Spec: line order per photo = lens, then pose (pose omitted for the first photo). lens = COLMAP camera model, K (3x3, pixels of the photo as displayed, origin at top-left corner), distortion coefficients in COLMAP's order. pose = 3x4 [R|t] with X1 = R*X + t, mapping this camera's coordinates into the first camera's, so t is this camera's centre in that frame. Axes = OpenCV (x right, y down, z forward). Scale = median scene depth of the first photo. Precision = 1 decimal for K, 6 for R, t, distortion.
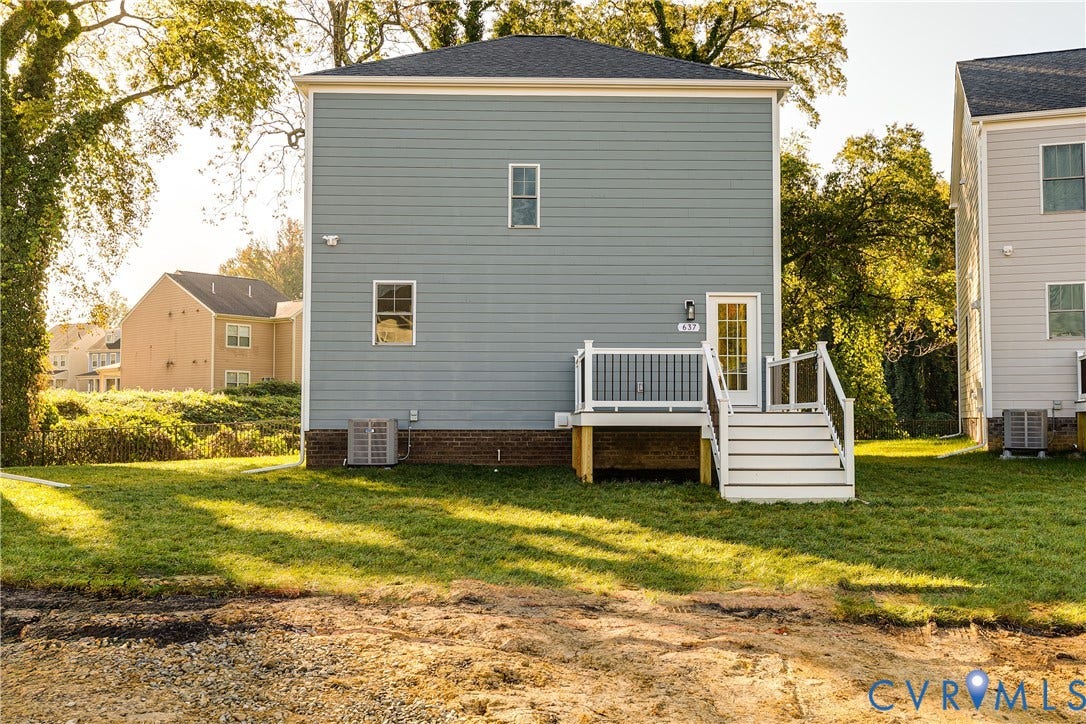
lens RADIAL K [[1136.5, 0, 543.4], [0, 1136.5, 357.0], [0, 0, 1]] dist [-0.009929, 0.008520]
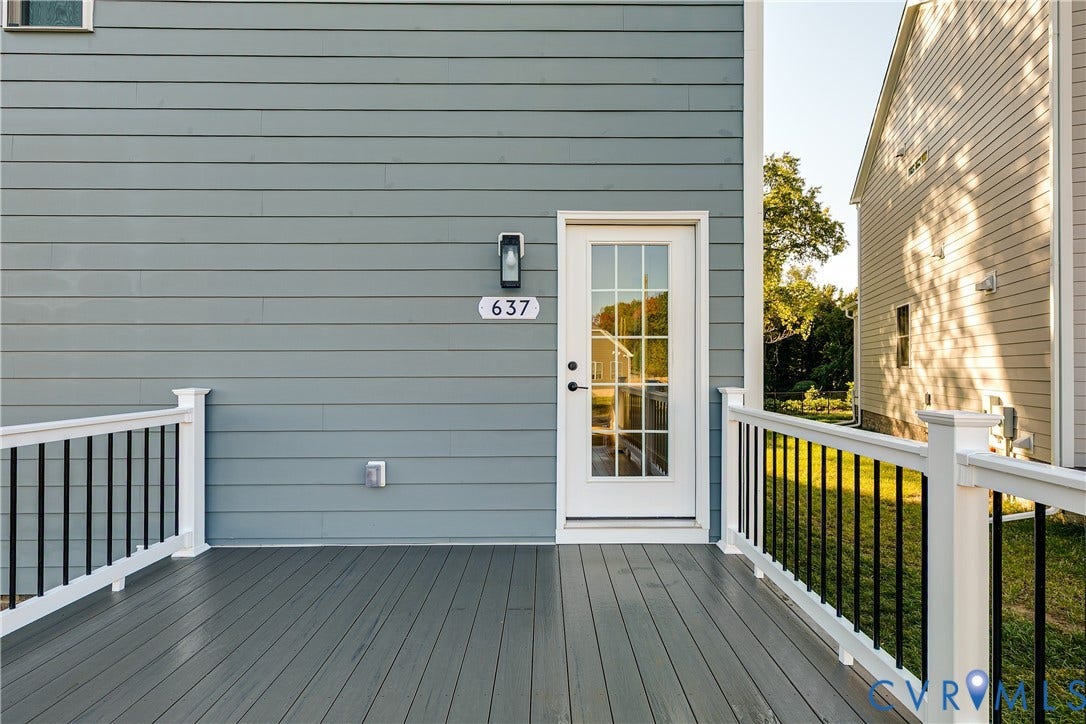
lens RADIAL K [[524.2, 0, 554.8], [0, 524.2, 363.1], [0, 0, 1]] dist [0.000229, -0.000387]
pose [[0.999992, -0.003290, 0.002255, 0.141592], [0.003181, 0.998908, 0.046620, -0.016313], [-0.002406, -0.046613, 0.998910, 0.829697]]
